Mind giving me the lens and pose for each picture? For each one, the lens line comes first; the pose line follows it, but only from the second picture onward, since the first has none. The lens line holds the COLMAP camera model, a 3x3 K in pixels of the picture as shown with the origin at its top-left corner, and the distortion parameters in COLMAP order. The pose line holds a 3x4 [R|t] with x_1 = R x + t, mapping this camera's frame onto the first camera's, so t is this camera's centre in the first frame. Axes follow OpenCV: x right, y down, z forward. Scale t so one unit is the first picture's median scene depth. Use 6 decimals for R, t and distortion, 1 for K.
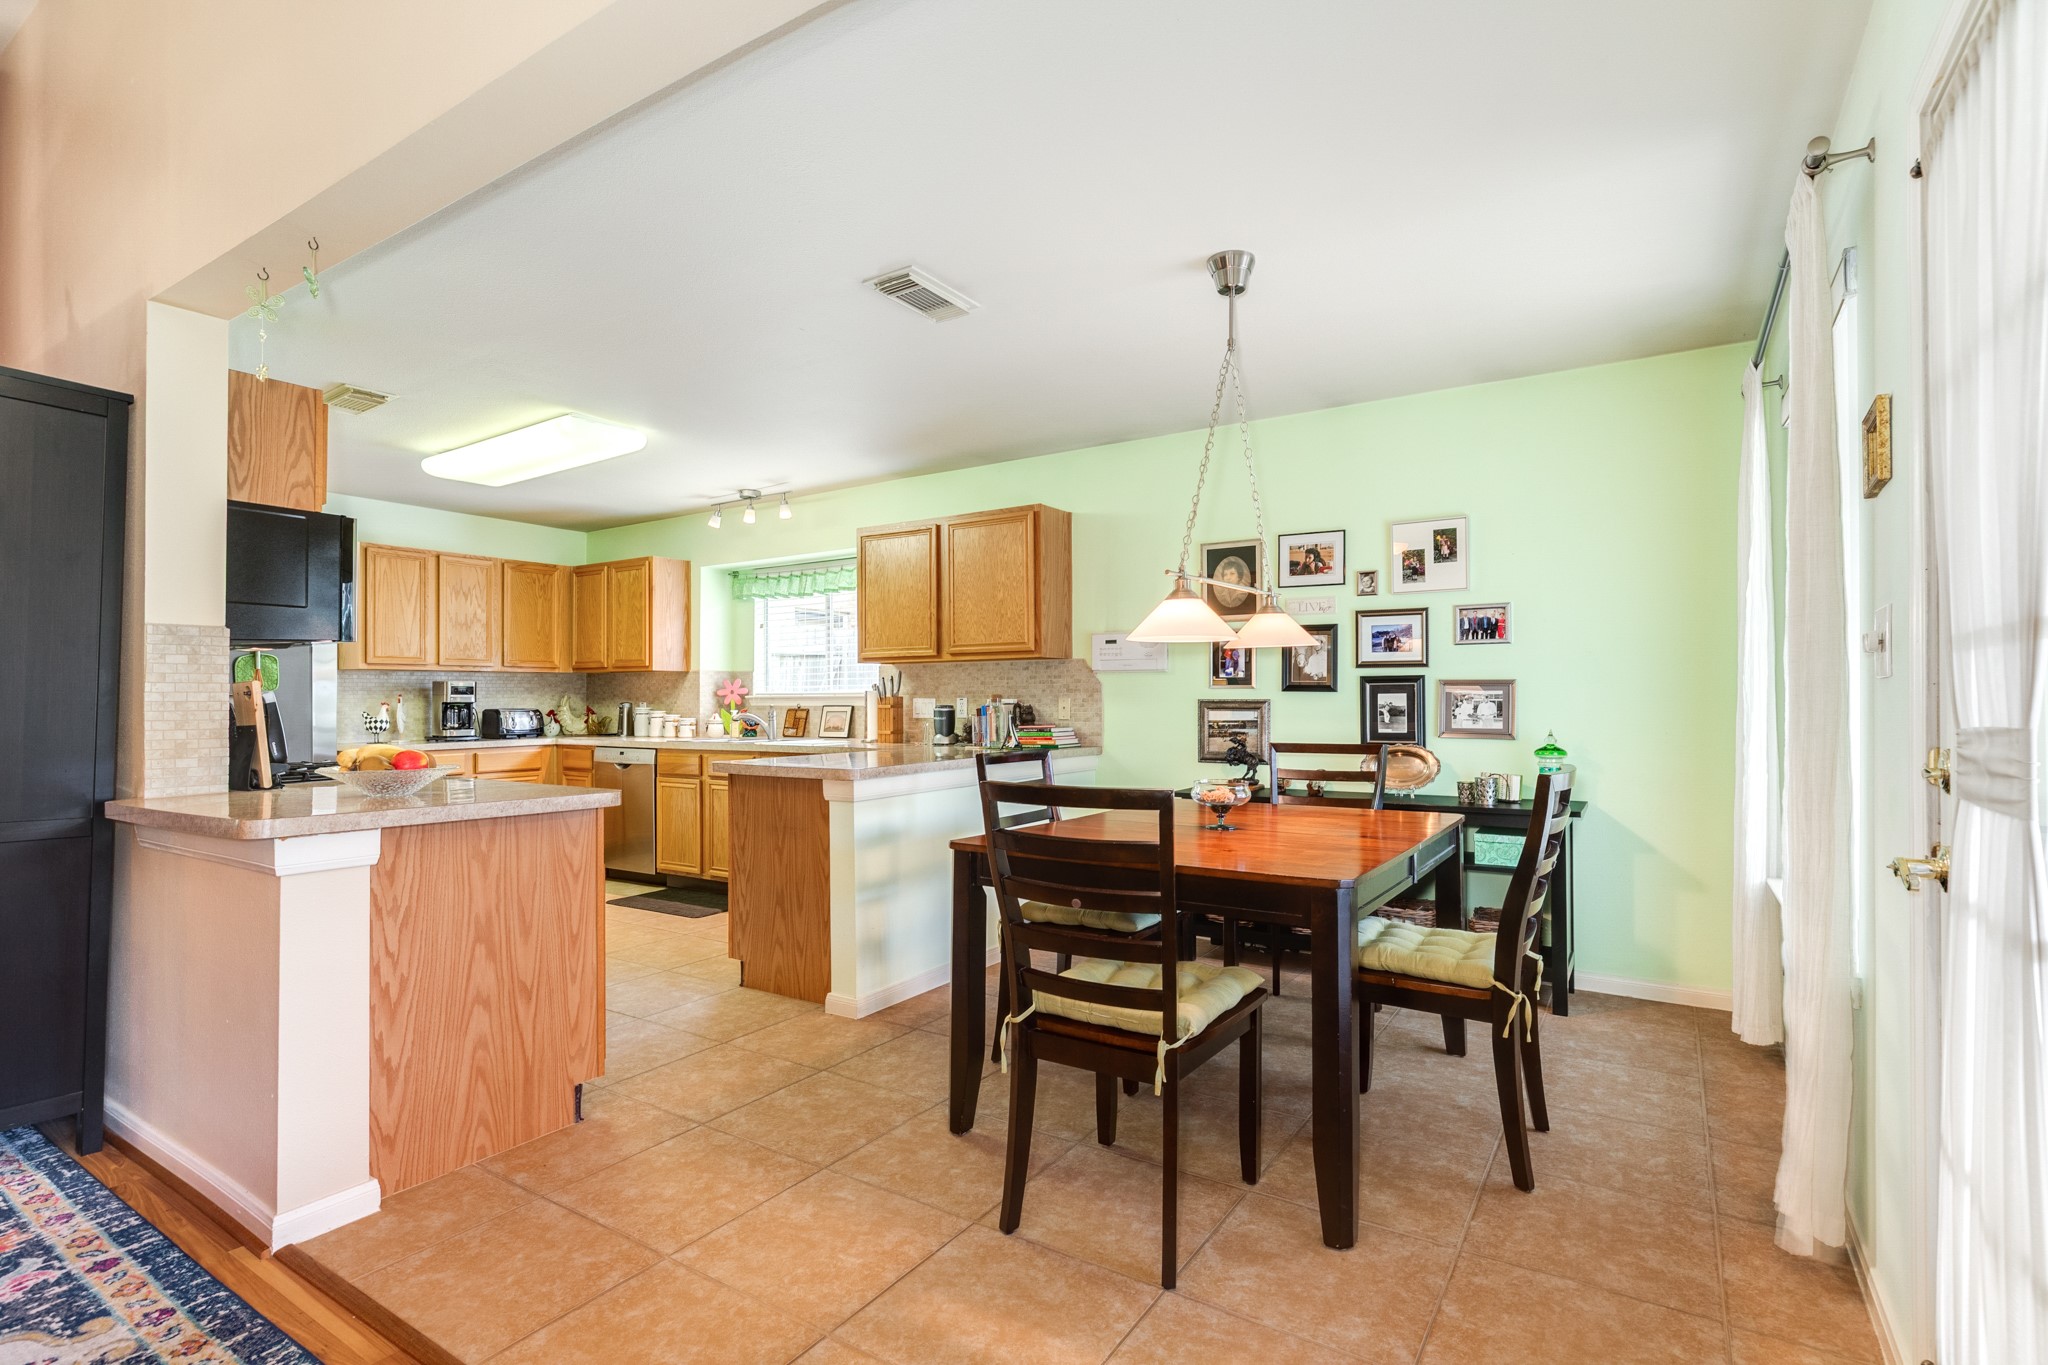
lens RADIAL K [[988.1, 0, 1028.8], [0, 988.1, 695.8], [0, 0, 1]] dist [-0.001027, 0.000942]
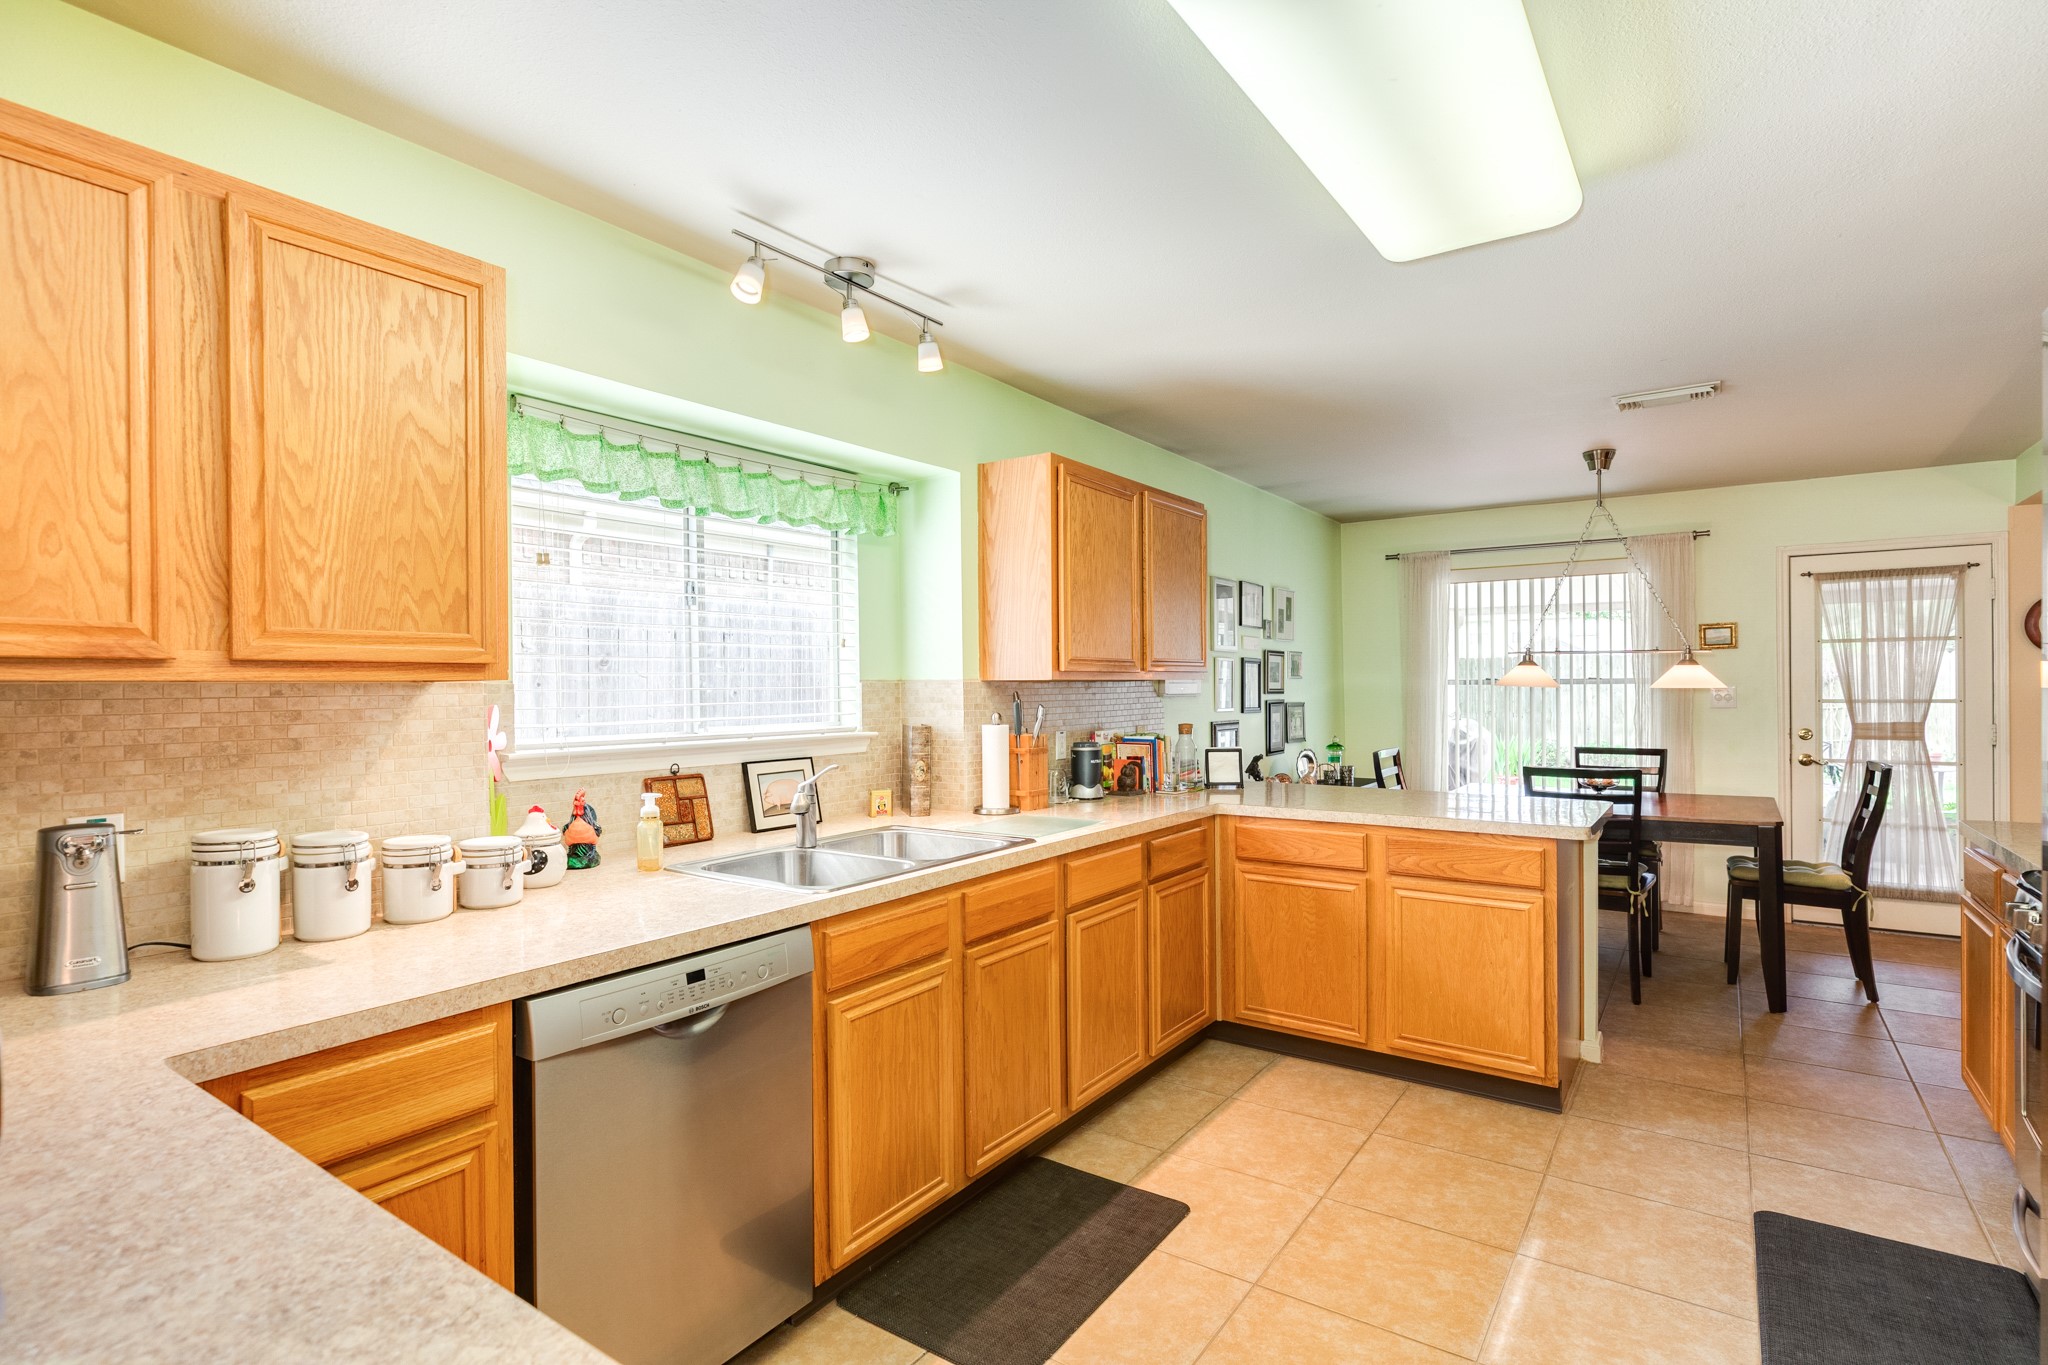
lens RADIAL K [[988.1, 0, 1017.5], [0, 988.1, 684.7], [0, 0, 1]] dist [-0.001027, 0.000942]
pose [[0.039174, 0.003471, 0.999226, -0.803524], [0.001999, 0.999992, -0.003552, -0.029293], [-0.999230, 0.002136, 0.039167, 1.034499]]
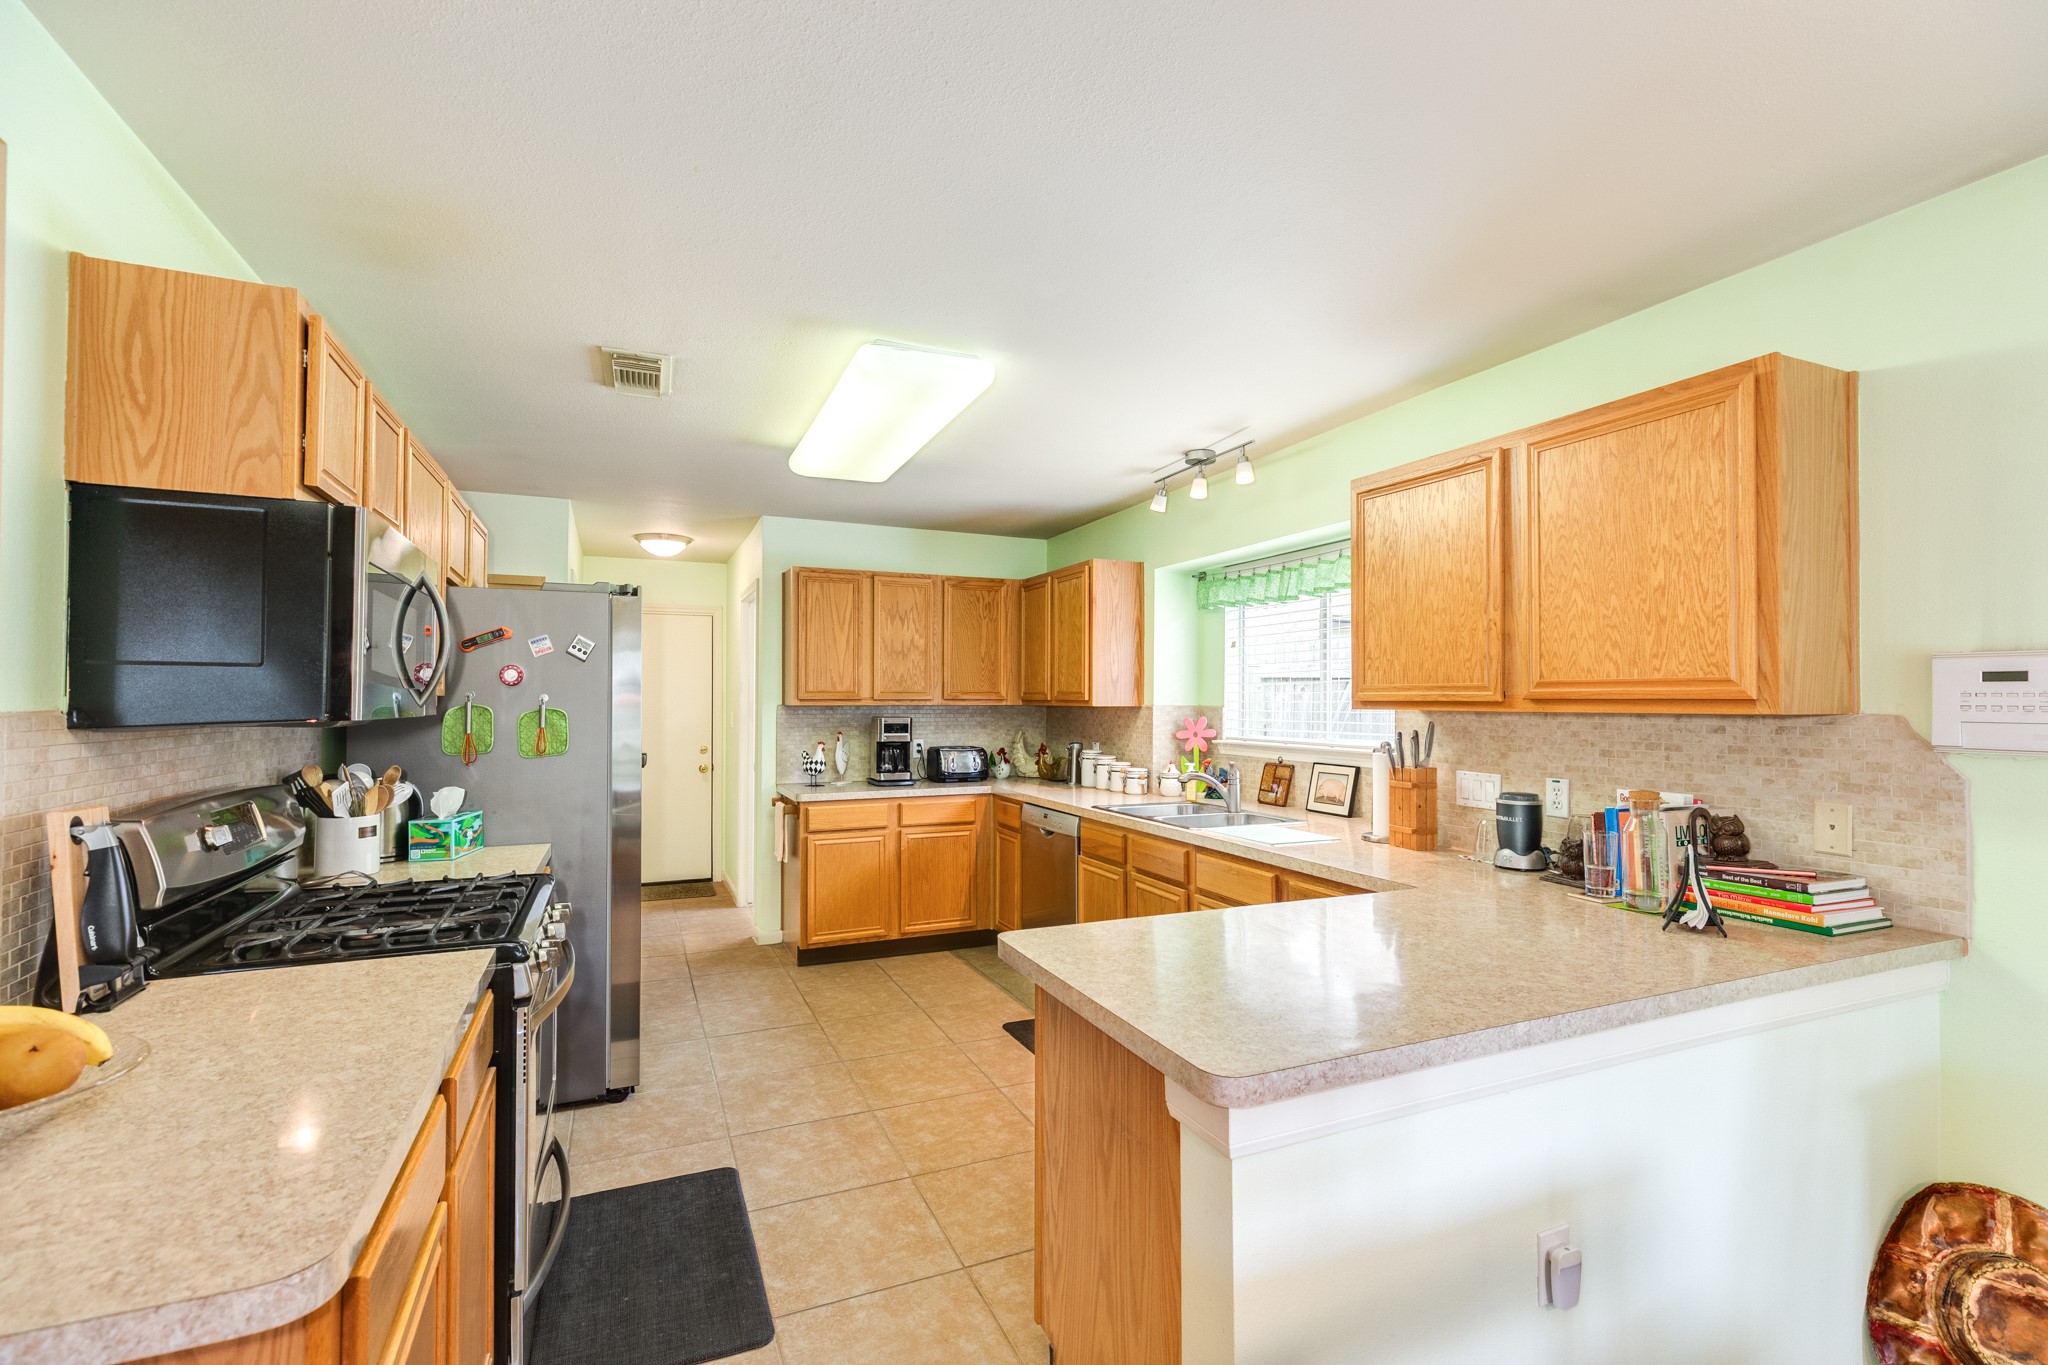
lens RADIAL K [[918.1, 0, 1020.5], [0, 918.1, 682.7], [0, 0, 1]] dist [0.001790, 0.000665]
pose [[0.833789, -0.002829, -0.552076, -0.036893], [-0.005485, 0.999895, -0.013407, -0.041890], [0.552056, 0.014207, 0.833686, 0.448350]]
